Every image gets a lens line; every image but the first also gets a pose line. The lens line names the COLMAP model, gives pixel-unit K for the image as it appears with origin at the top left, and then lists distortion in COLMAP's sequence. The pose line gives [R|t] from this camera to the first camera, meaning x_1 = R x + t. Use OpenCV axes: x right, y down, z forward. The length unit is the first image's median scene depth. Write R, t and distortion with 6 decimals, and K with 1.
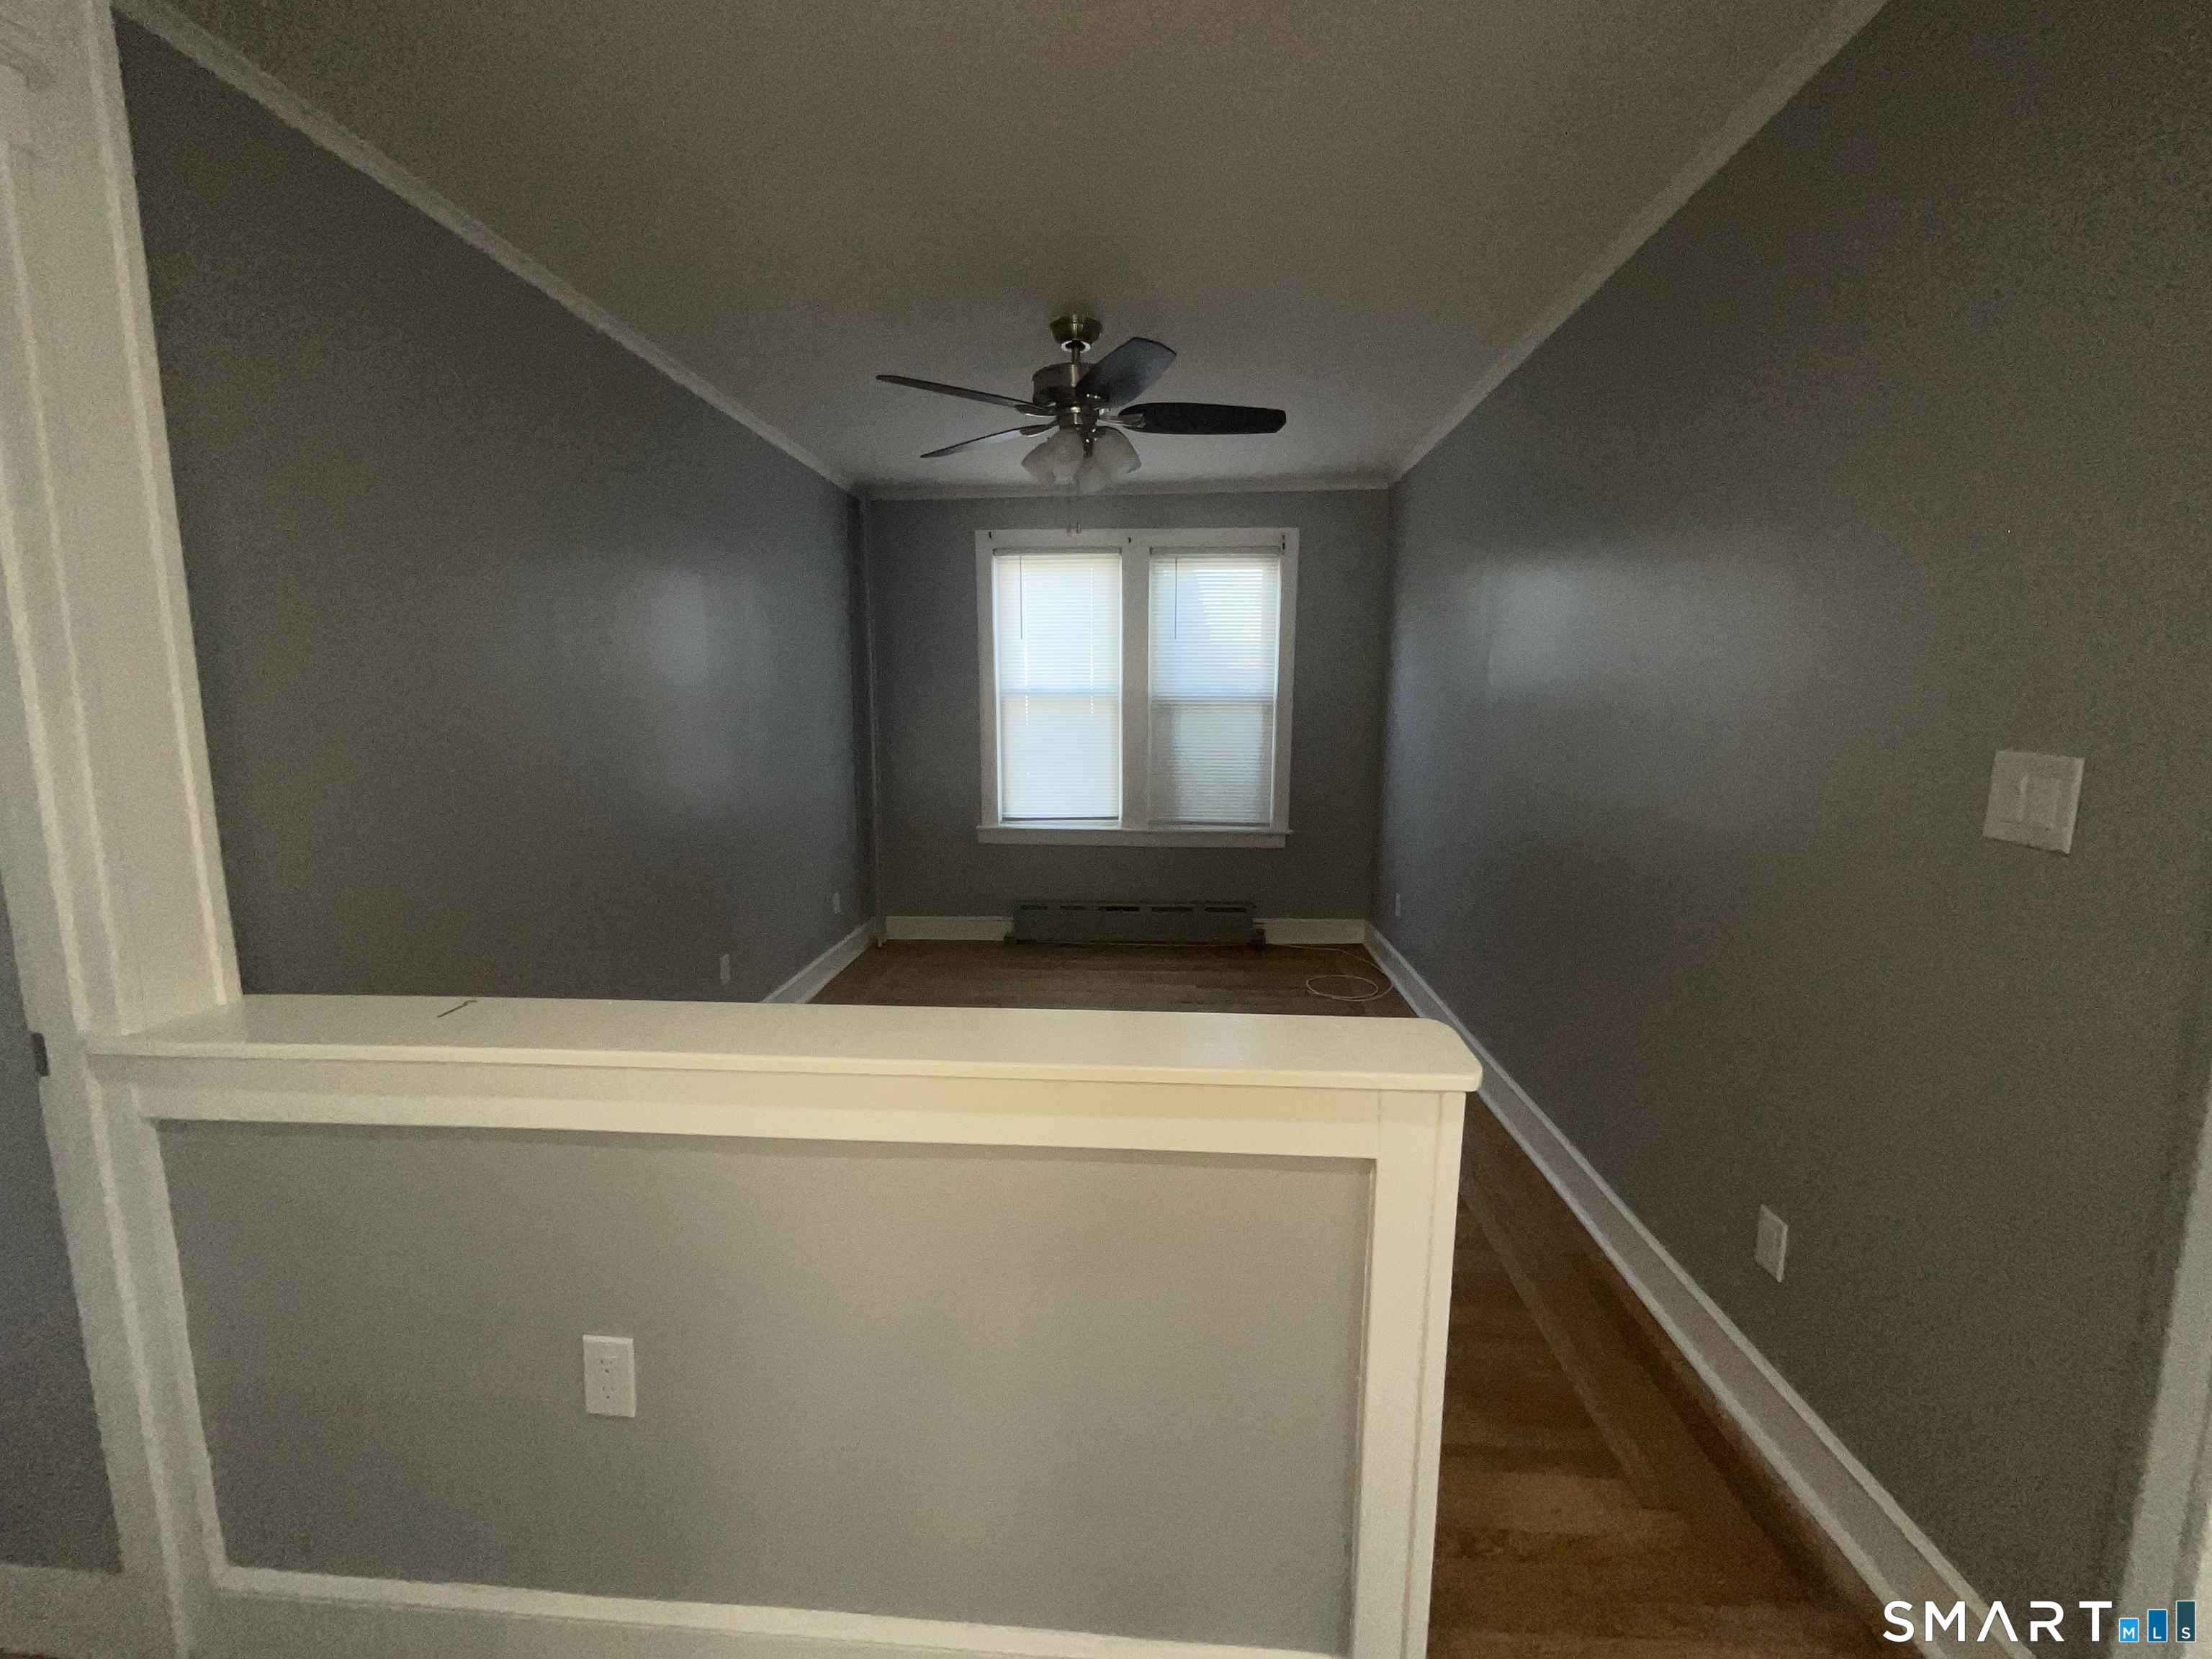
lens RADIAL K [[892.6, 0, 1110.1], [0, 892.6, 824.9], [0, 0, 1]] dist [-0.007854, 0.002067]
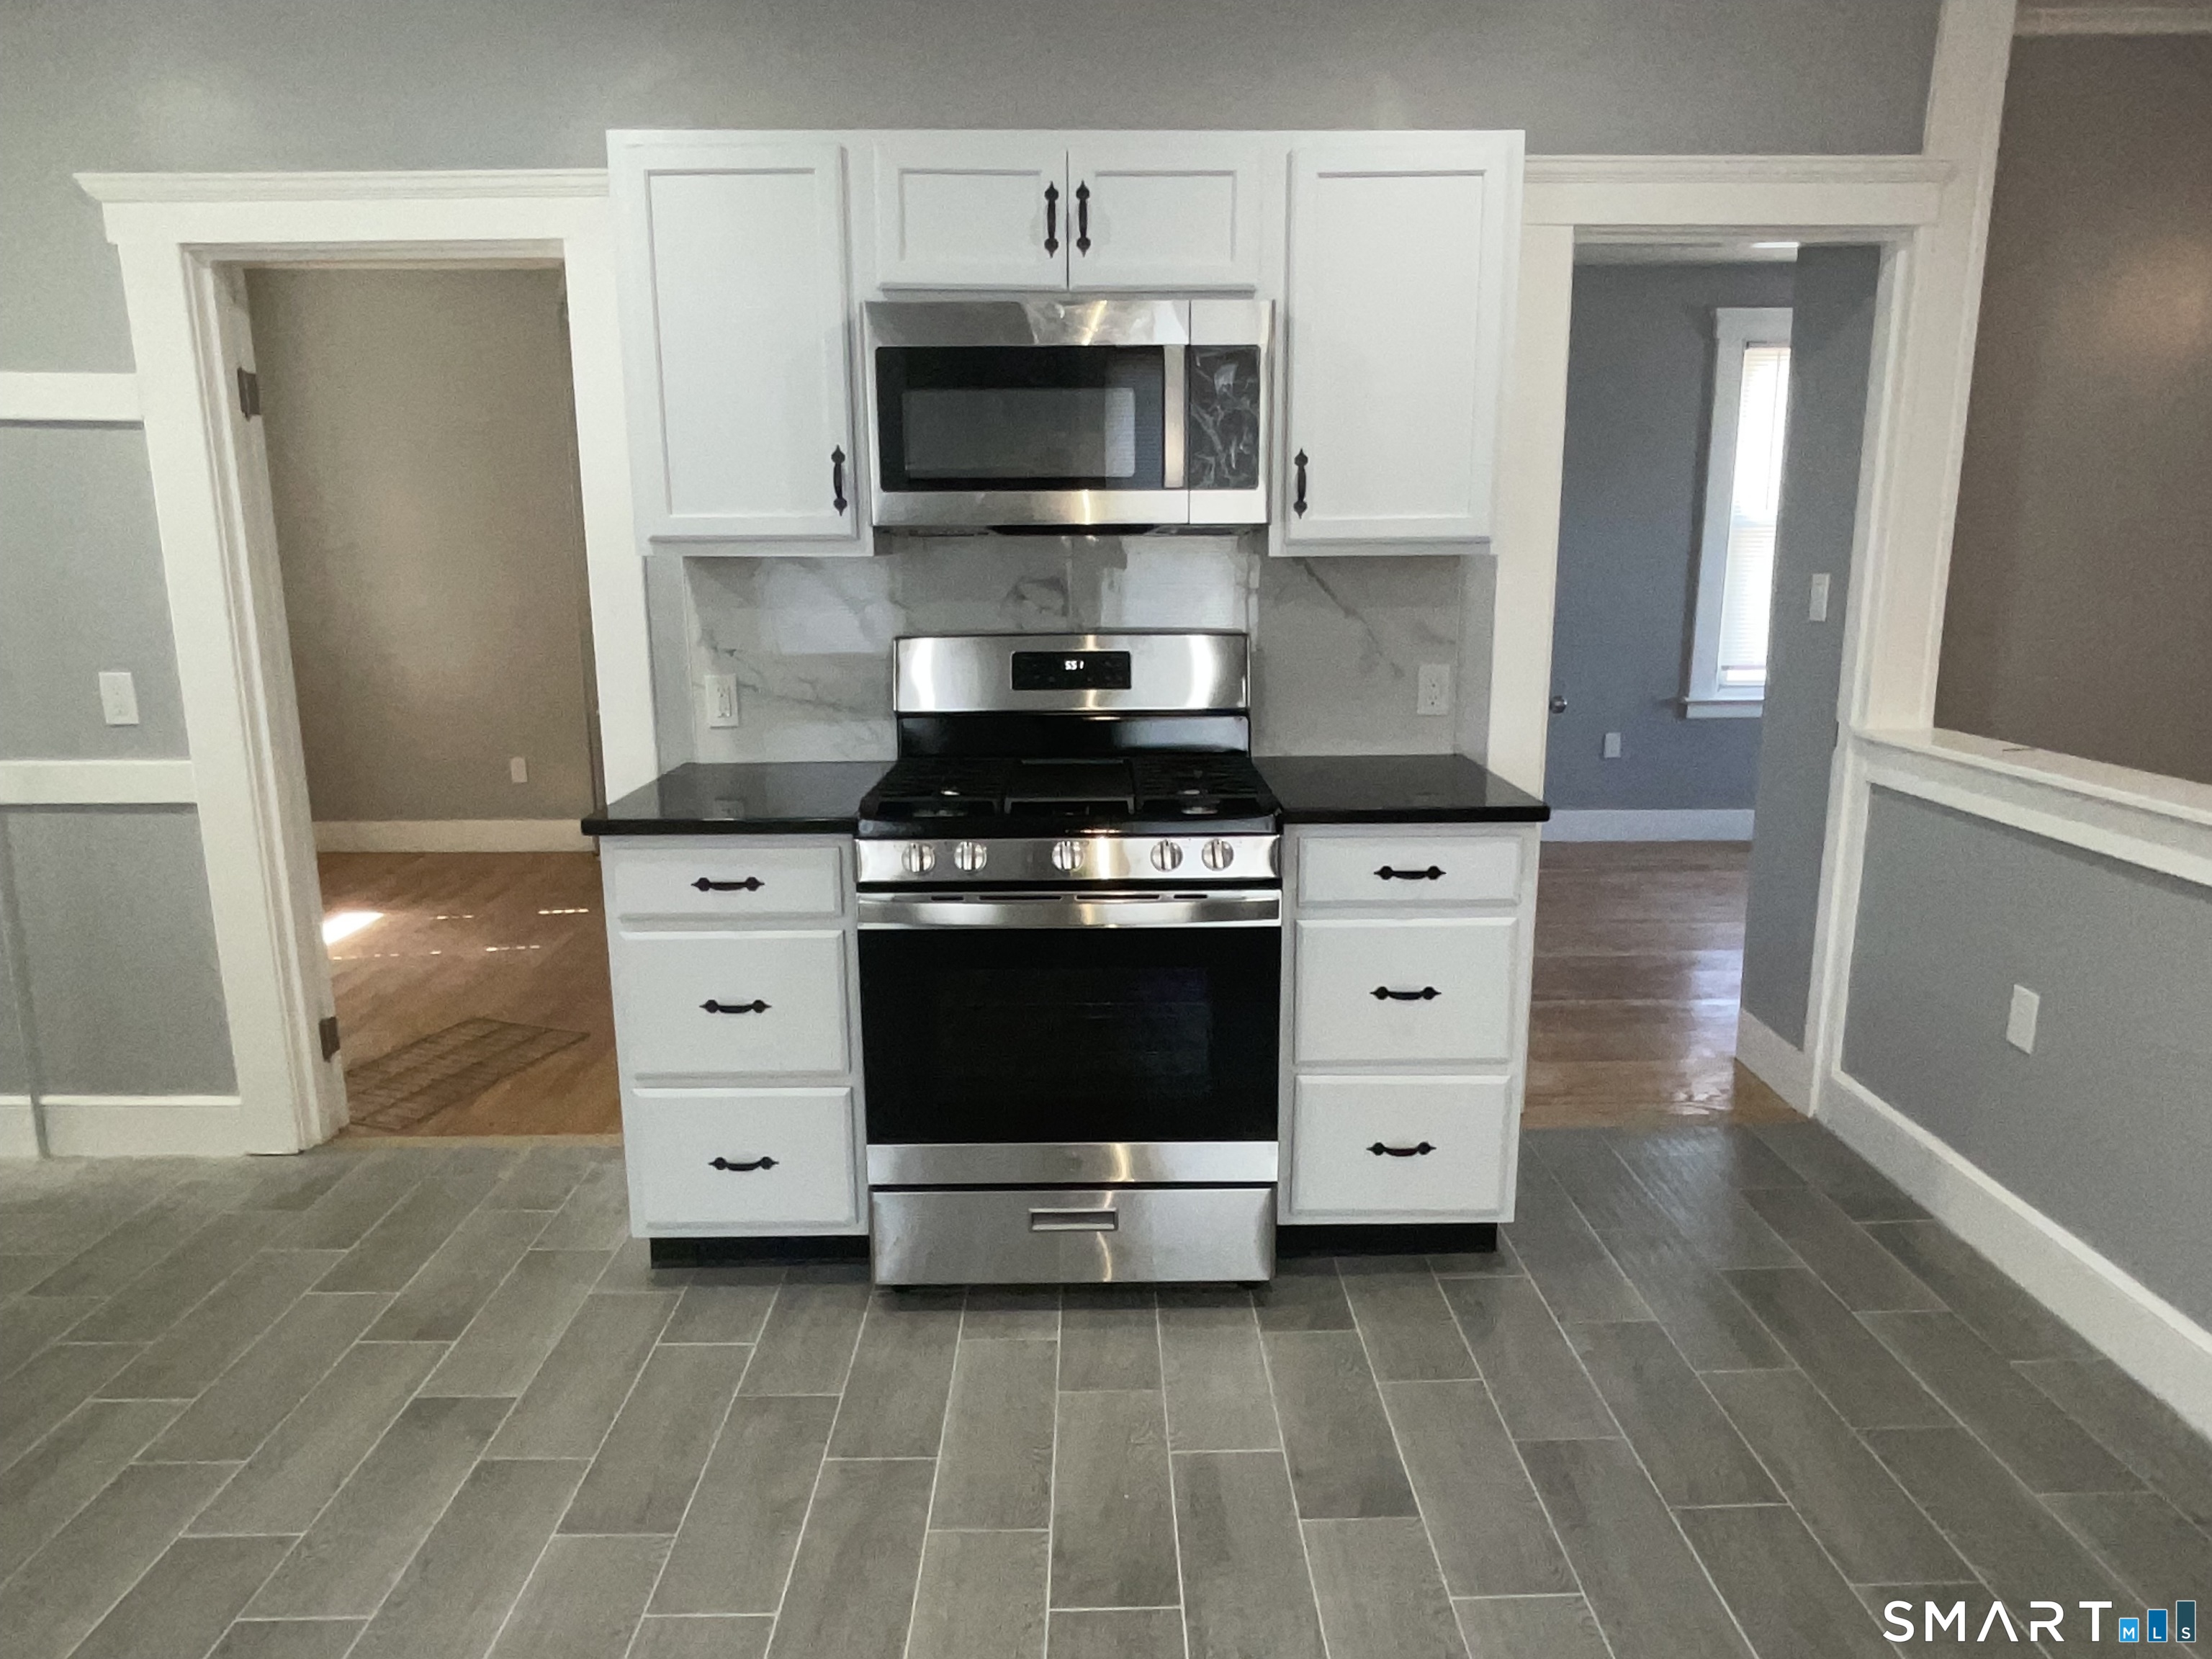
lens RADIAL K [[1389.1, 0, 1101.6], [0, 1389.1, 832.9], [0, 0, 1]] dist [-0.007487, 0.000609]
pose [[0.075684, 0.206731, -0.975466, 1.150094], [-0.128065, 0.972185, 0.196099, 0.076566], [0.988874, 0.110082, 0.100054, -0.571913]]
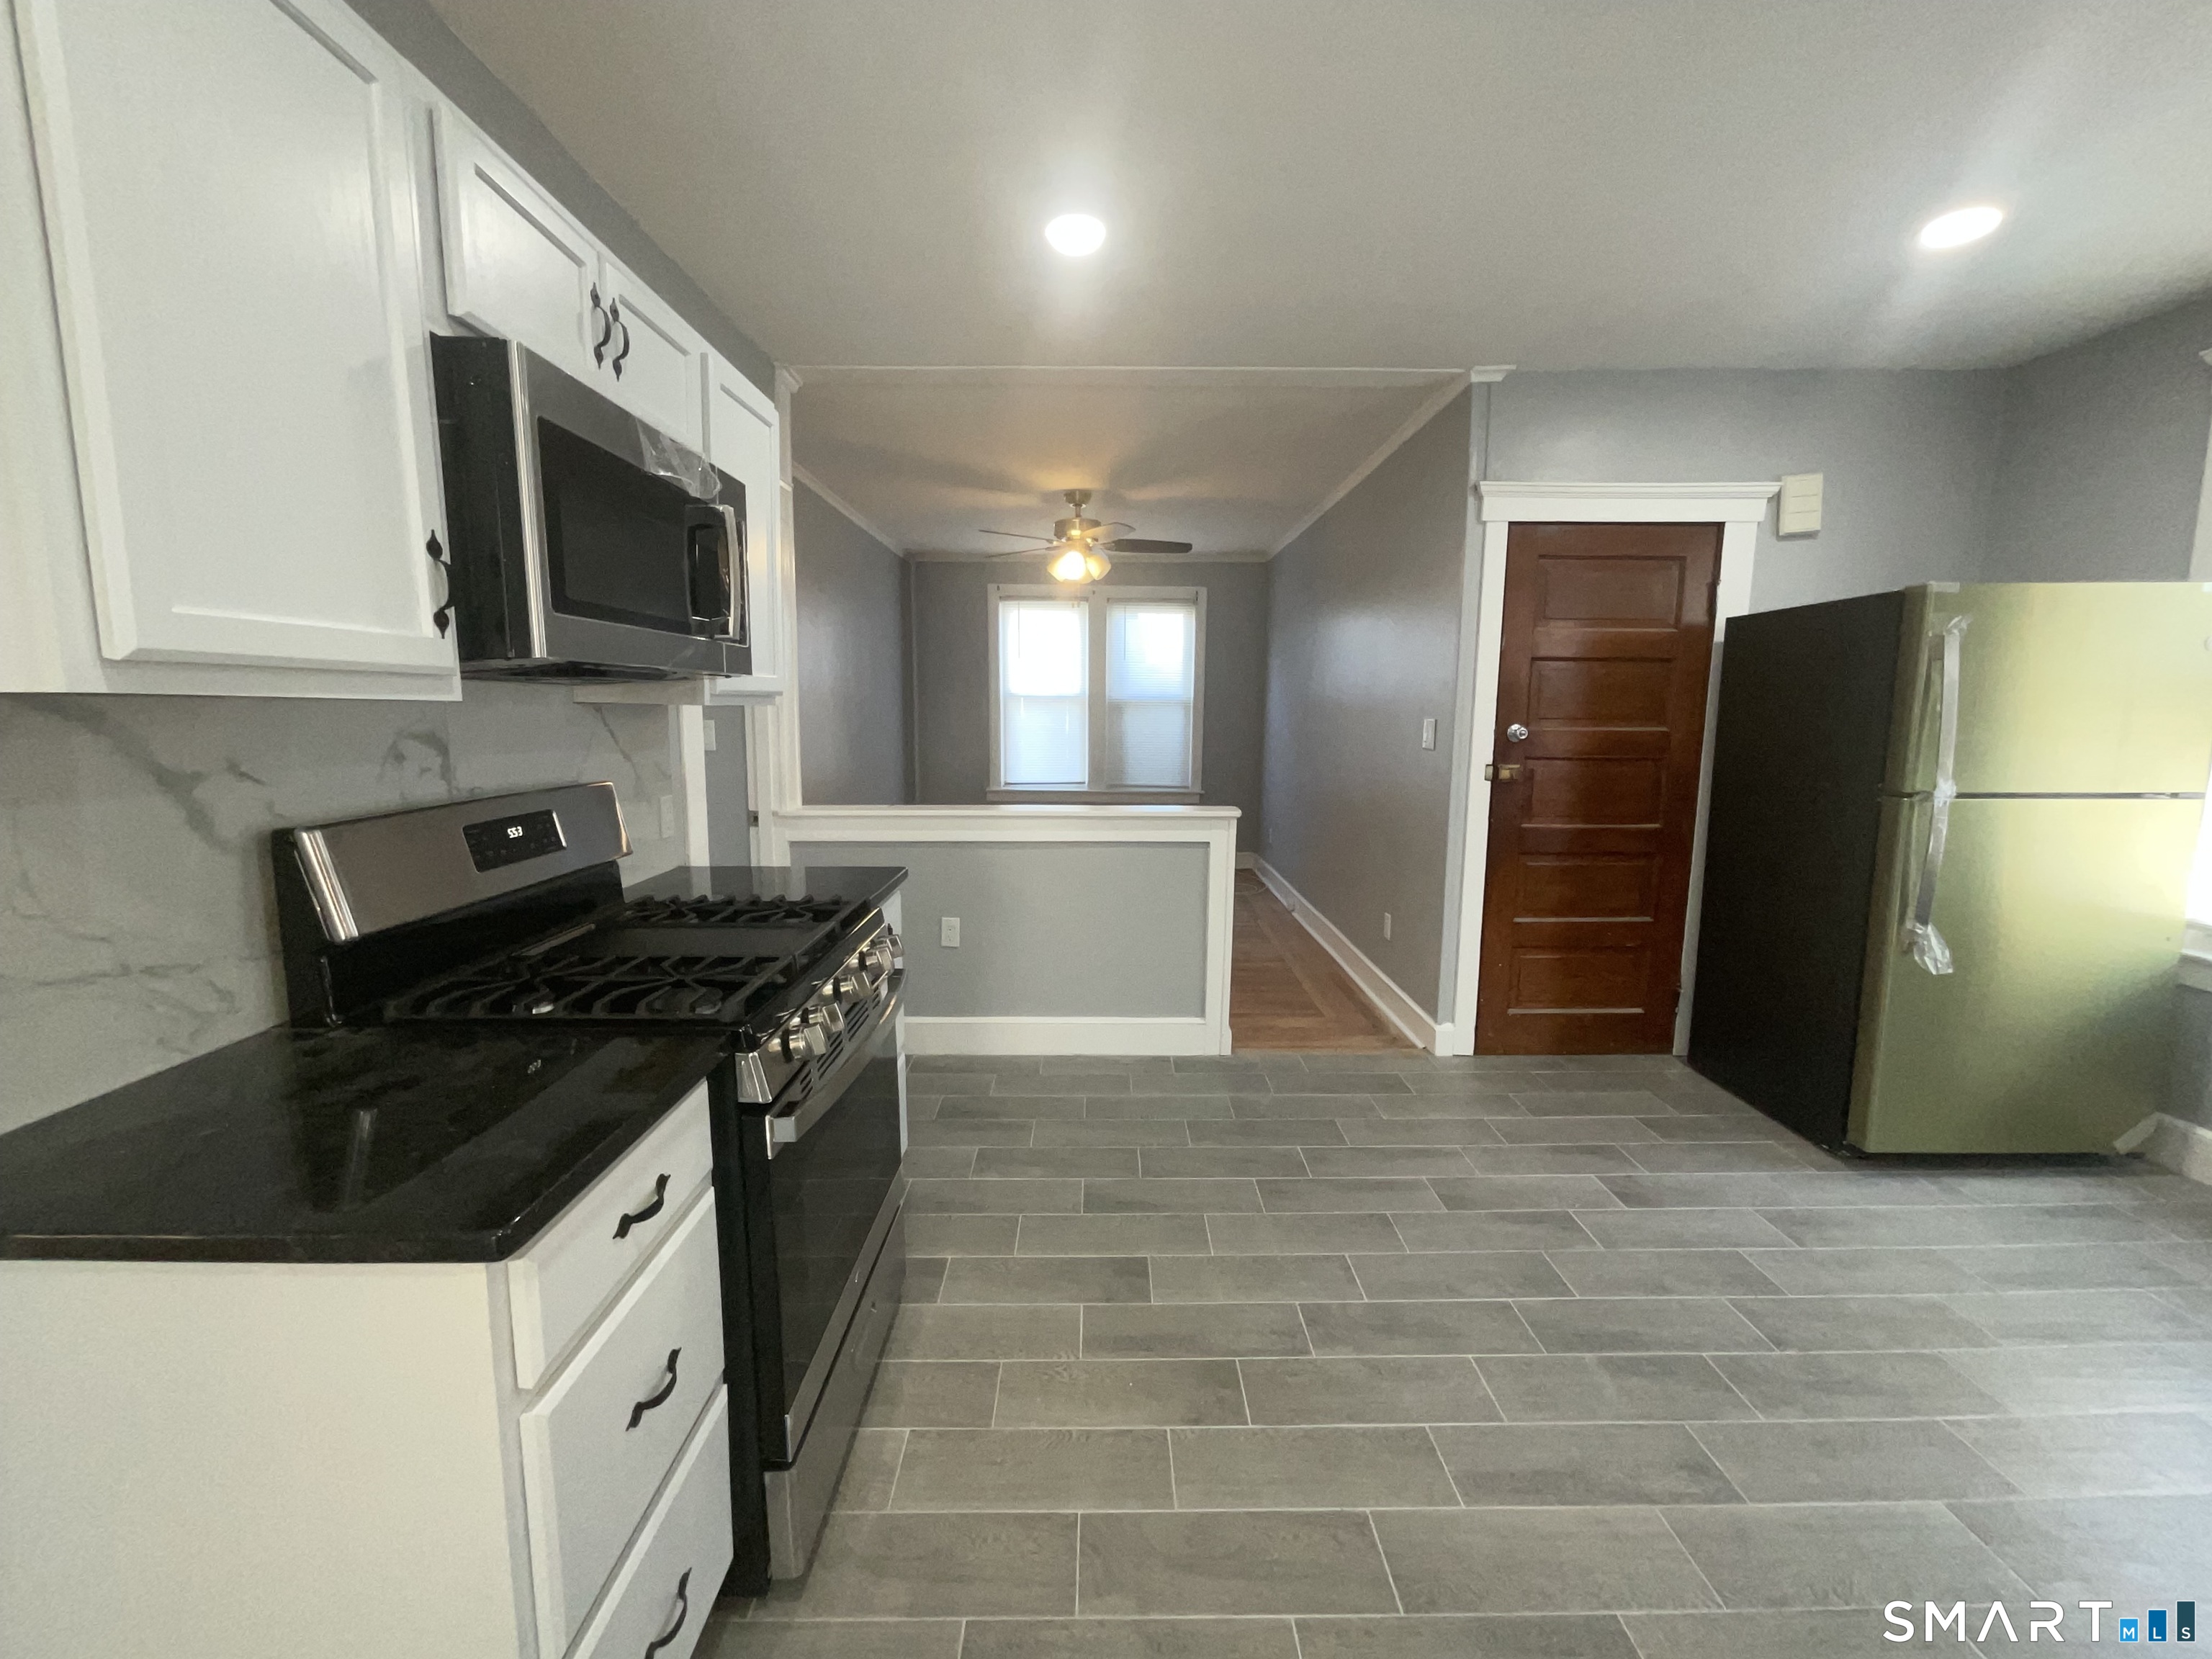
lens RADIAL K [[892.6, 0, 1107.1], [0, 892.6, 825.9], [0, 0, 1]] dist [-0.007854, 0.002067]
pose [[0.997150, -0.001376, 0.075429, -0.227190], [0.001681, 0.999991, -0.003983, 0.237882], [-0.075423, 0.004098, 0.997143, -1.576242]]
